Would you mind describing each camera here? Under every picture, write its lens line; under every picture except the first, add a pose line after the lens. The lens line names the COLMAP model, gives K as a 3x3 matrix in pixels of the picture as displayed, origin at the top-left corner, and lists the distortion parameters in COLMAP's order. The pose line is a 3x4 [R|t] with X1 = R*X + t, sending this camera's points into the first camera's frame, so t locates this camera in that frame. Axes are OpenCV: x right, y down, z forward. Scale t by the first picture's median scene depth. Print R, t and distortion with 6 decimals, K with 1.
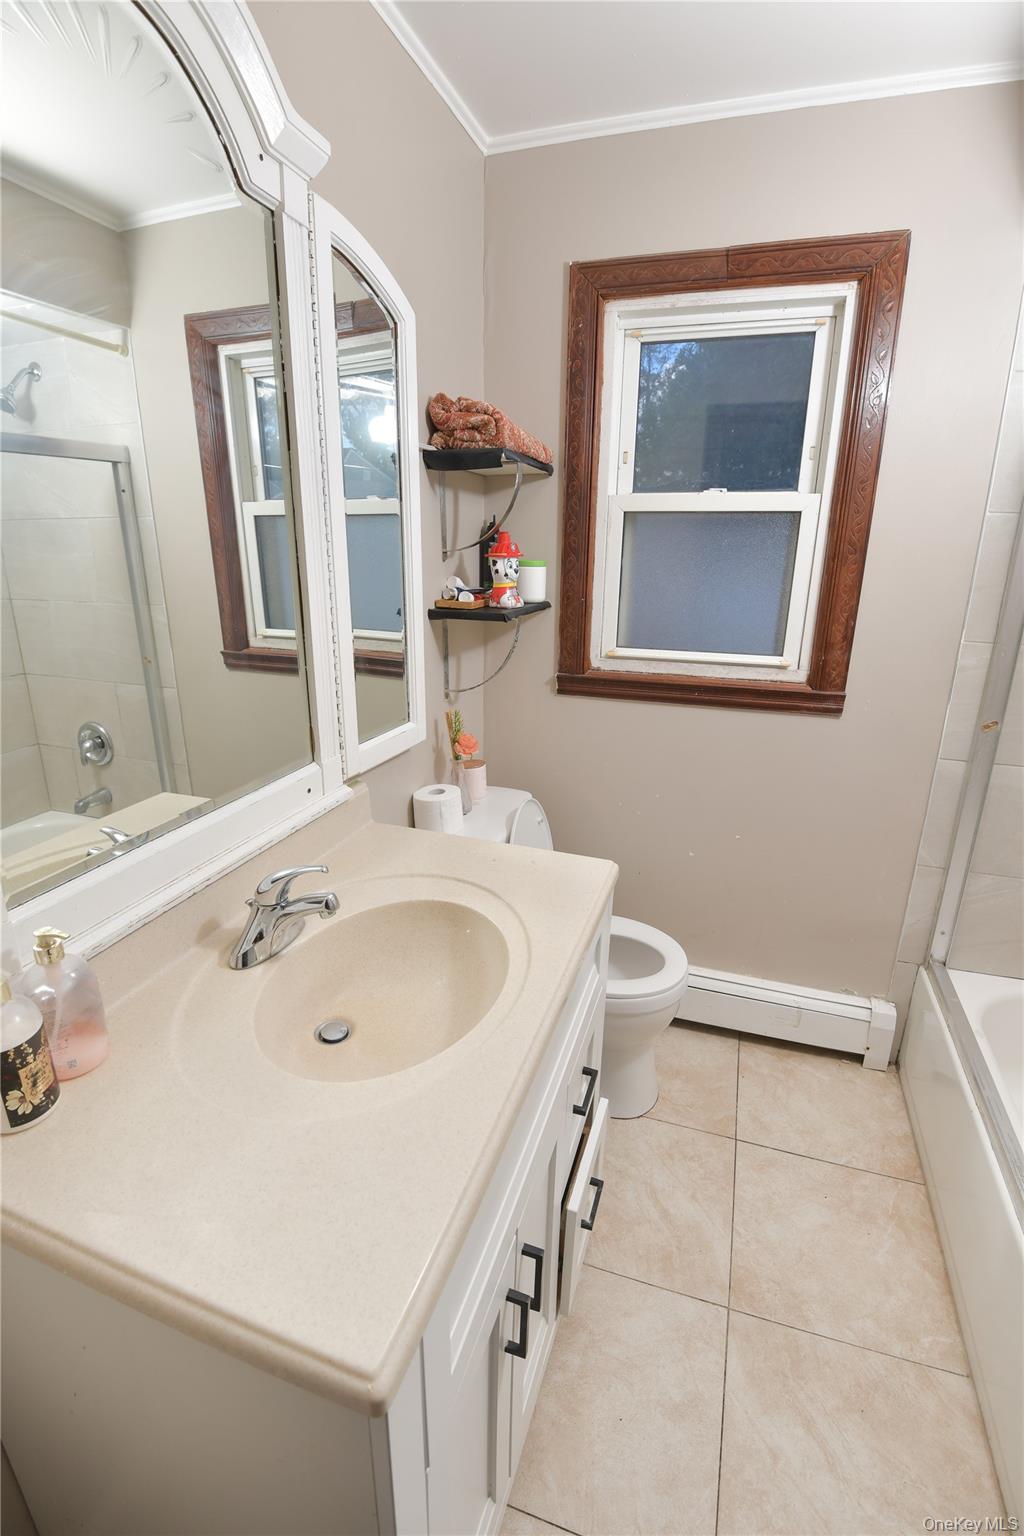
lens RADIAL K [[711.4, 0, 512.0], [0, 711.4, 768.0], [0, 0, 1]] dist [-0.001585, -0.023801]
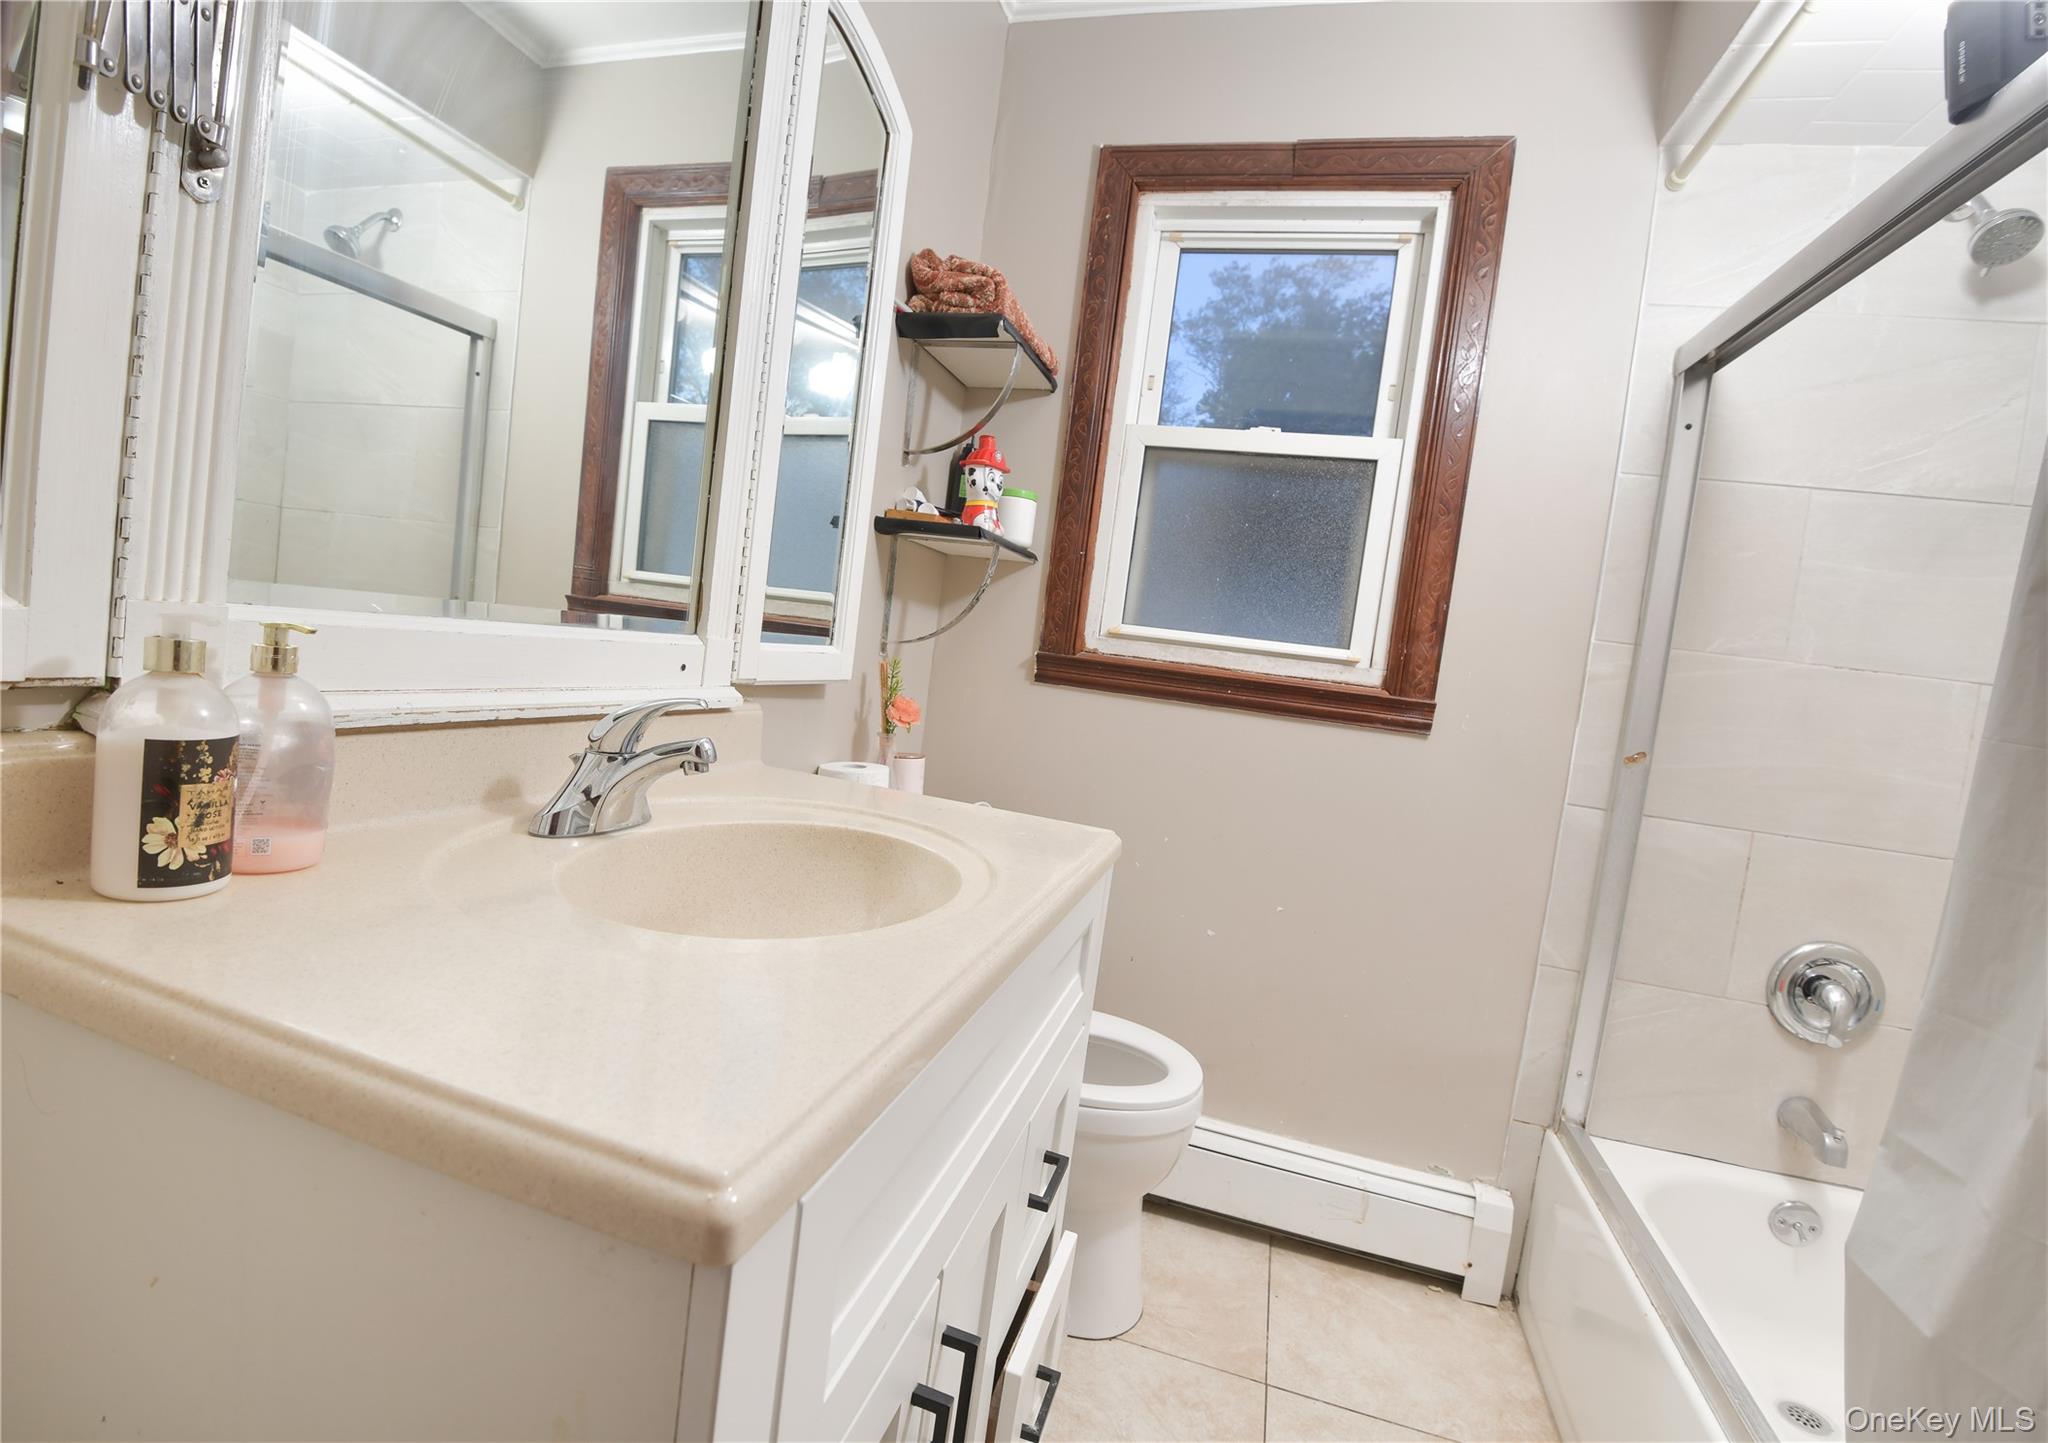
lens RADIAL K [[1000.6, 0, 985.7], [0, 1000.6, 700.9], [0, 0, 1]] dist [-0.001743, -0.024947]
pose [[0.993697, 0.107817, 0.030686, -0.015655], [-0.097356, 0.965746, -0.240535, 0.184699], [-0.055569, 0.236031, 0.970155, 0.041416]]
